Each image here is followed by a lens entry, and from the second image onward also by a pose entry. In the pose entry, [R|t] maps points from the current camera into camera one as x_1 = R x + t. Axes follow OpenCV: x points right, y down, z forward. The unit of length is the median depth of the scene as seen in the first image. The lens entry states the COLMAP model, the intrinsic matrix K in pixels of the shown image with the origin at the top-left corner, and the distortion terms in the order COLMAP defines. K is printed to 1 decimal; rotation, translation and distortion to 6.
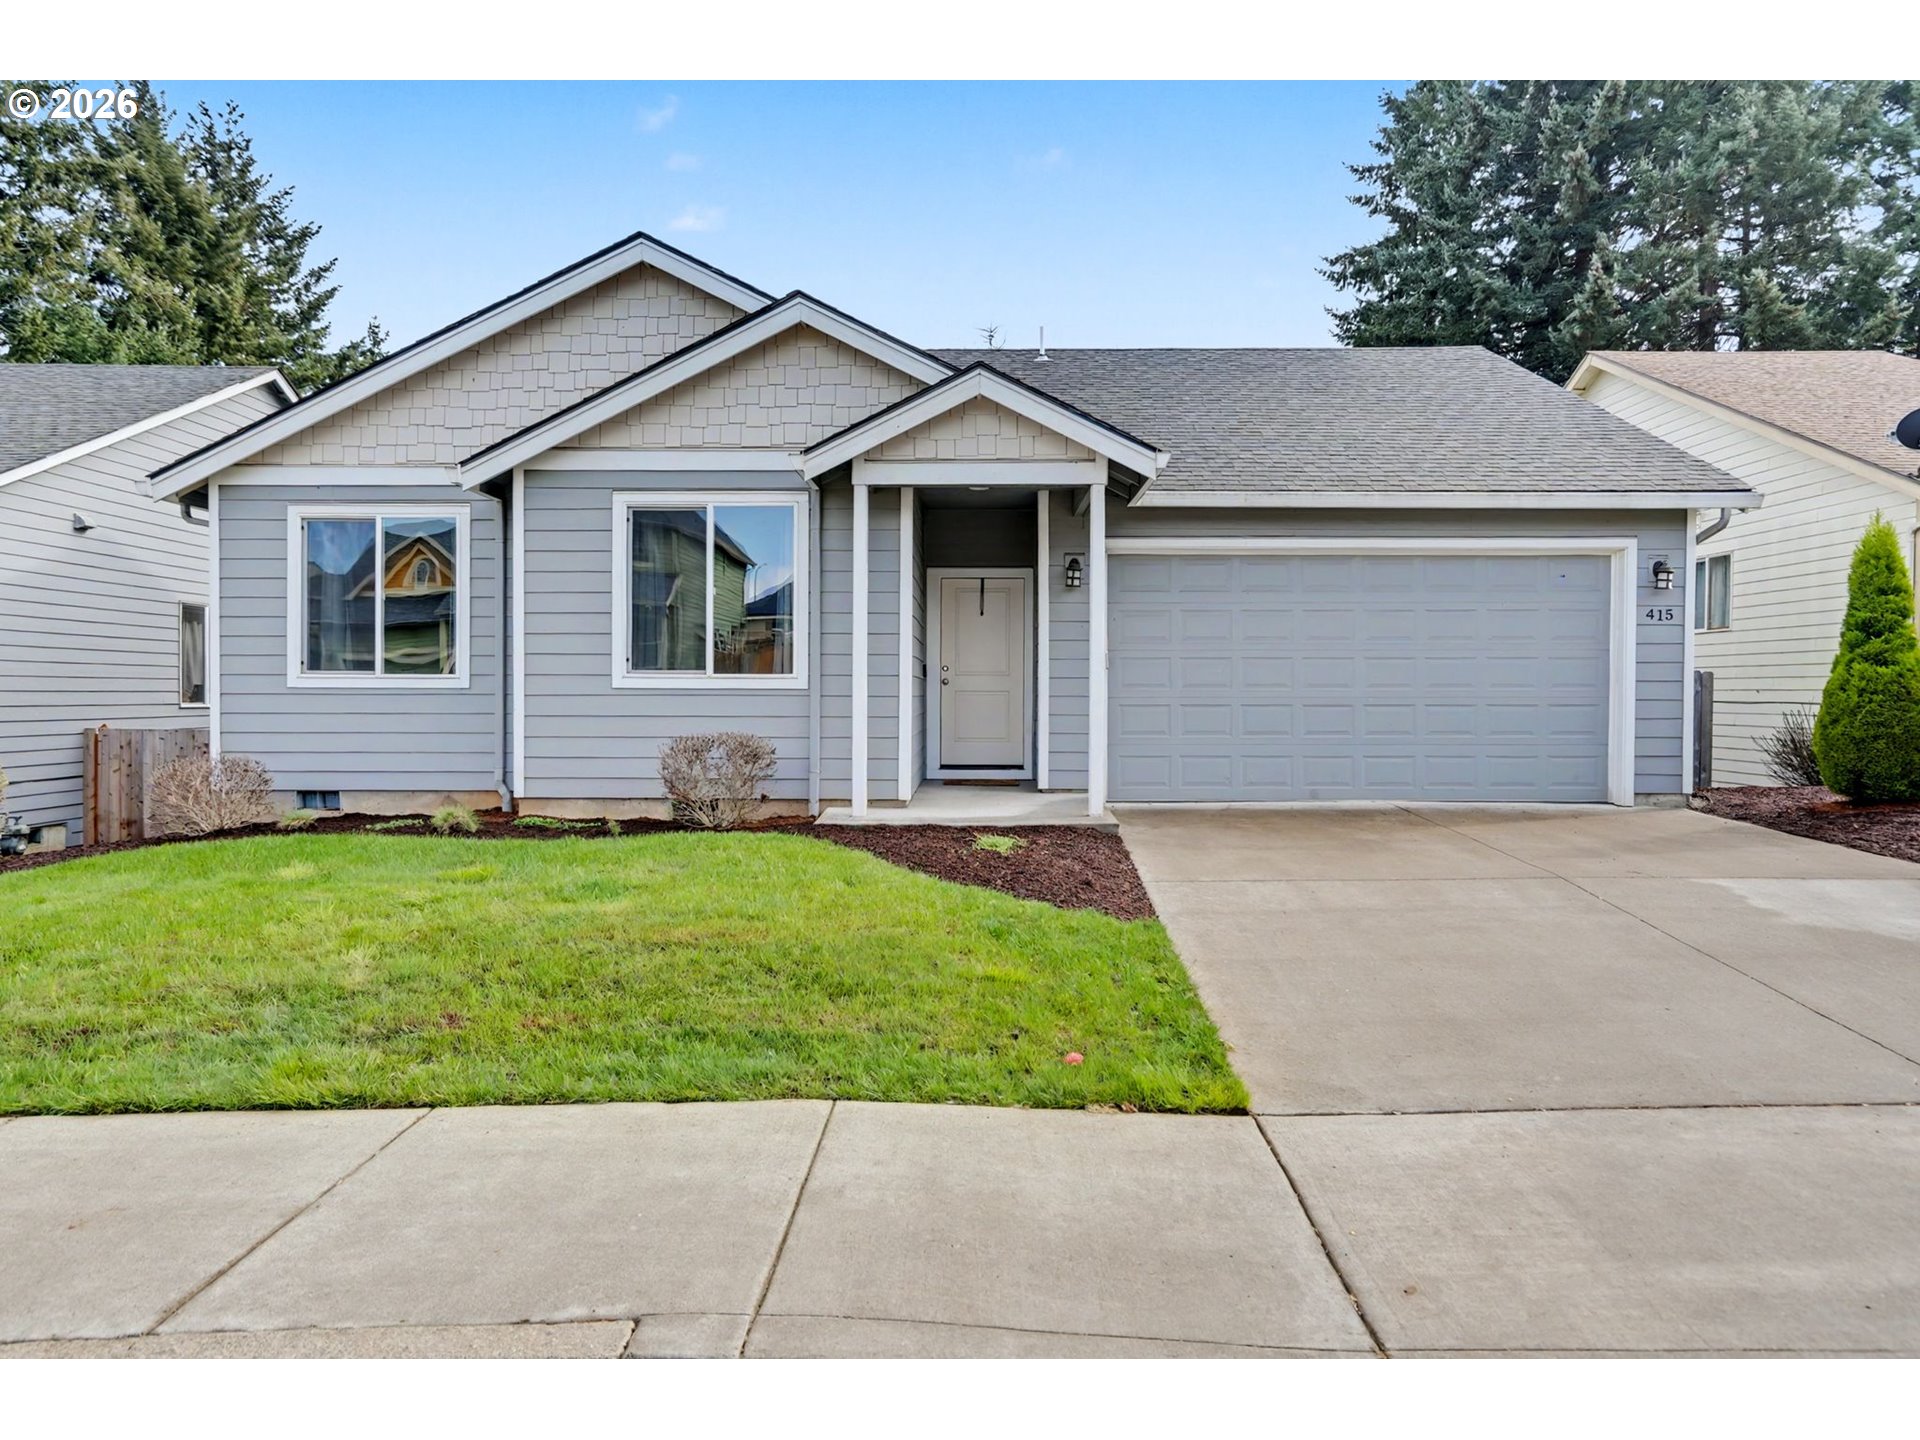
lens RADIAL K [[1228.3, 0, 960.0], [0, 1228.3, 720.0], [0, 0, 1]] dist [-0.005010, -0.001789]
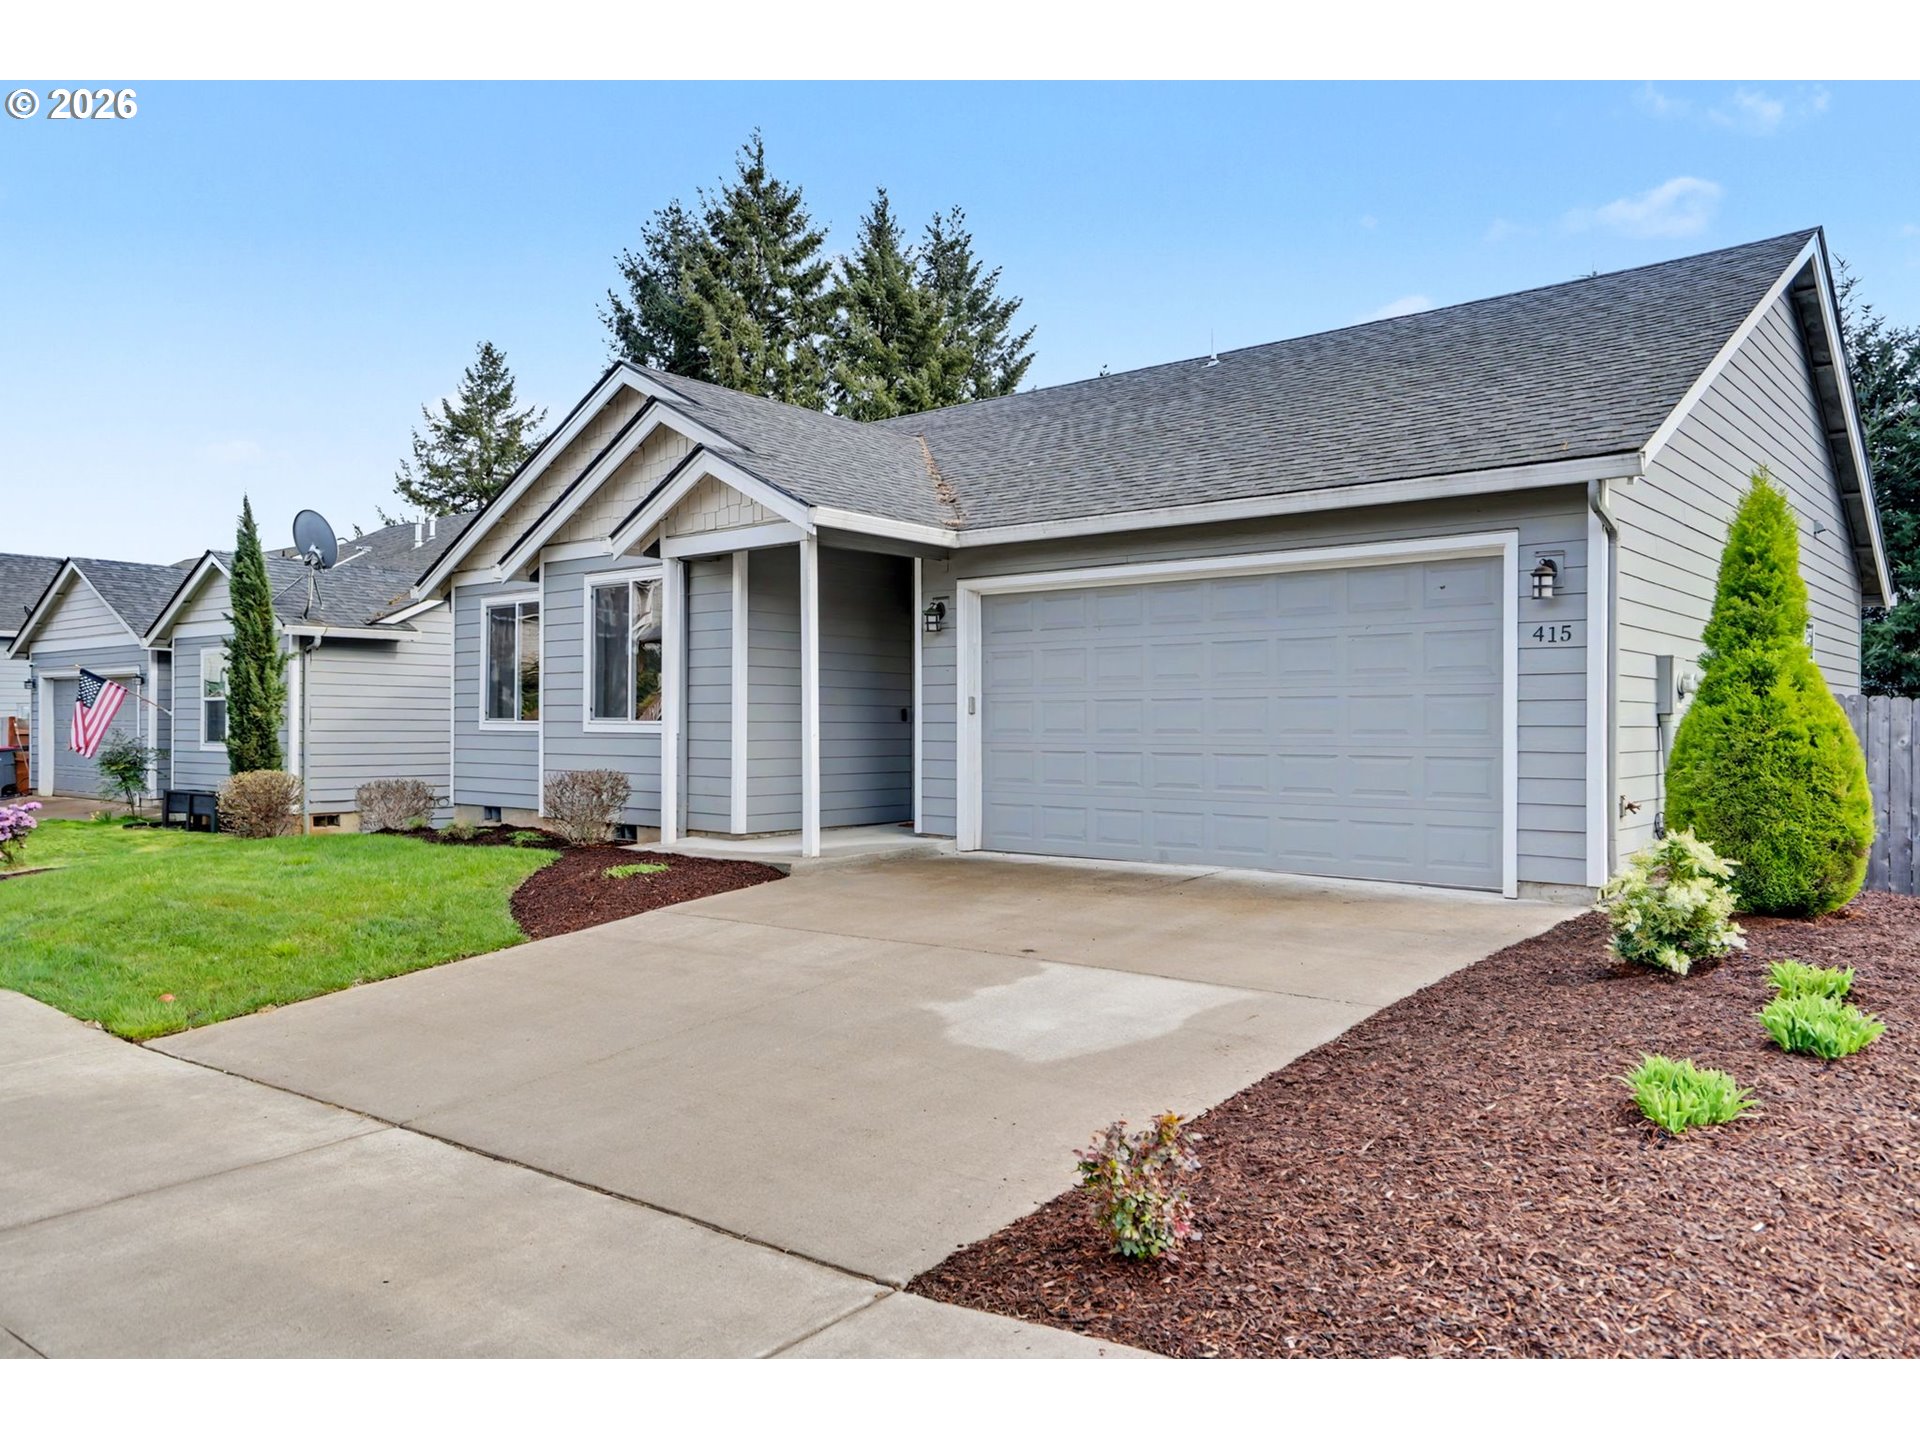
lens RADIAL K [[1360.8, 0, 960.0], [0, 1360.8, 720.0], [0, 0, 1]] dist [0.004079, 0.001473]
pose [[0.768353, -0.002177, -0.640023, 0.798254], [-0.013344, 0.999722, -0.019420, -0.015062], [0.639887, 0.023462, 0.768111, 0.164963]]
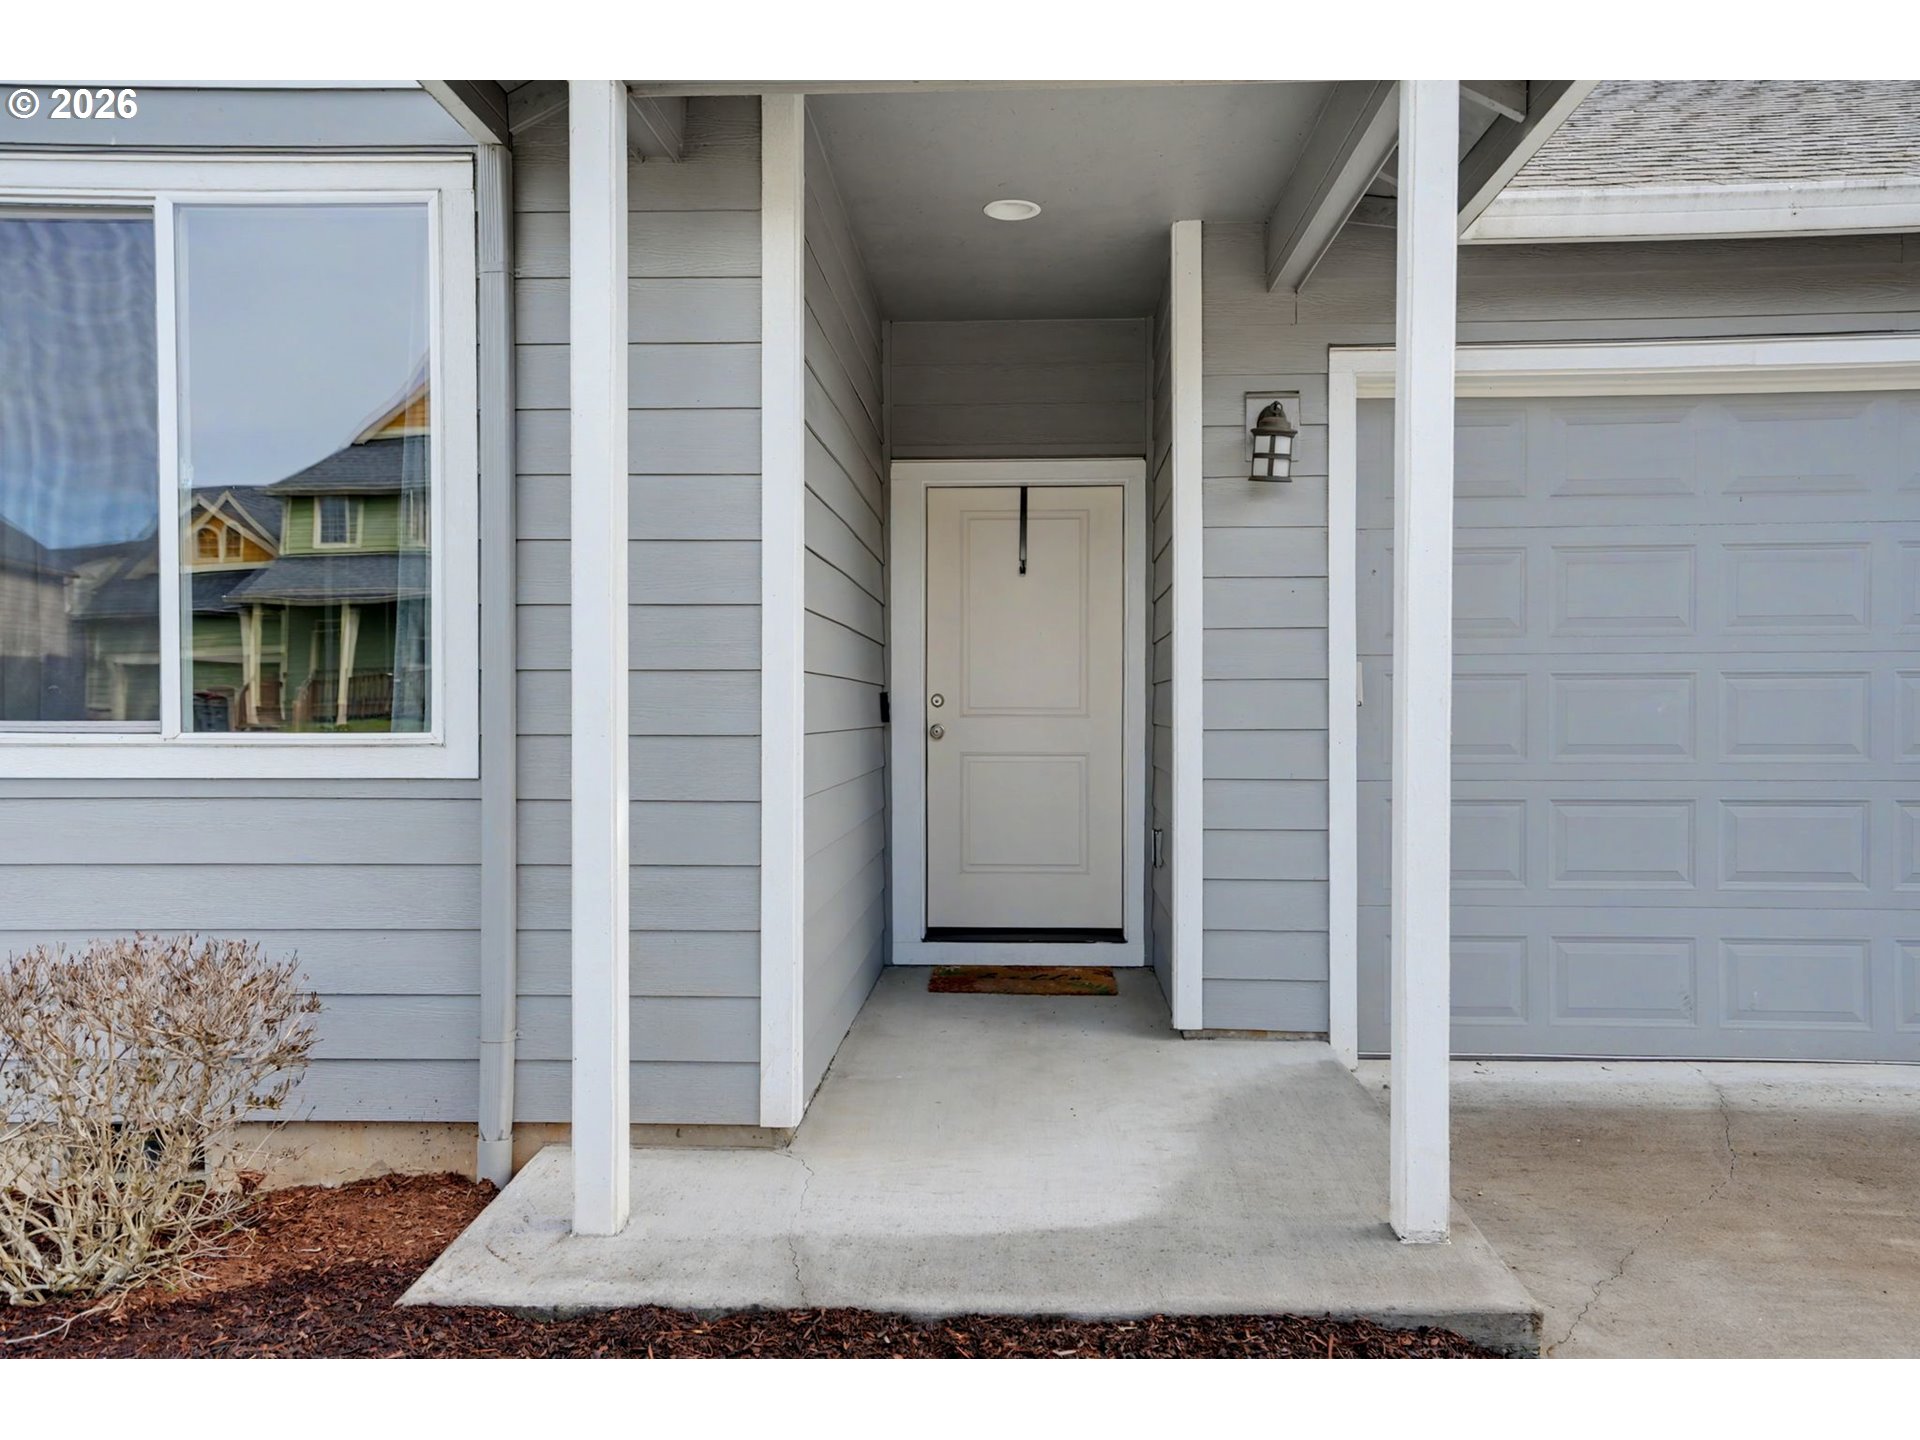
lens RADIAL K [[1421.7, 0, 960.0], [0, 1421.7, 720.0], [0, 0, 1]] dist [0.045960, 0.006349]
pose [[0.999528, -0.002990, -0.030572, 0.012217], [0.002518, 0.999877, -0.015454, -0.030582], [0.030615, 0.015370, 0.999413, 0.563671]]
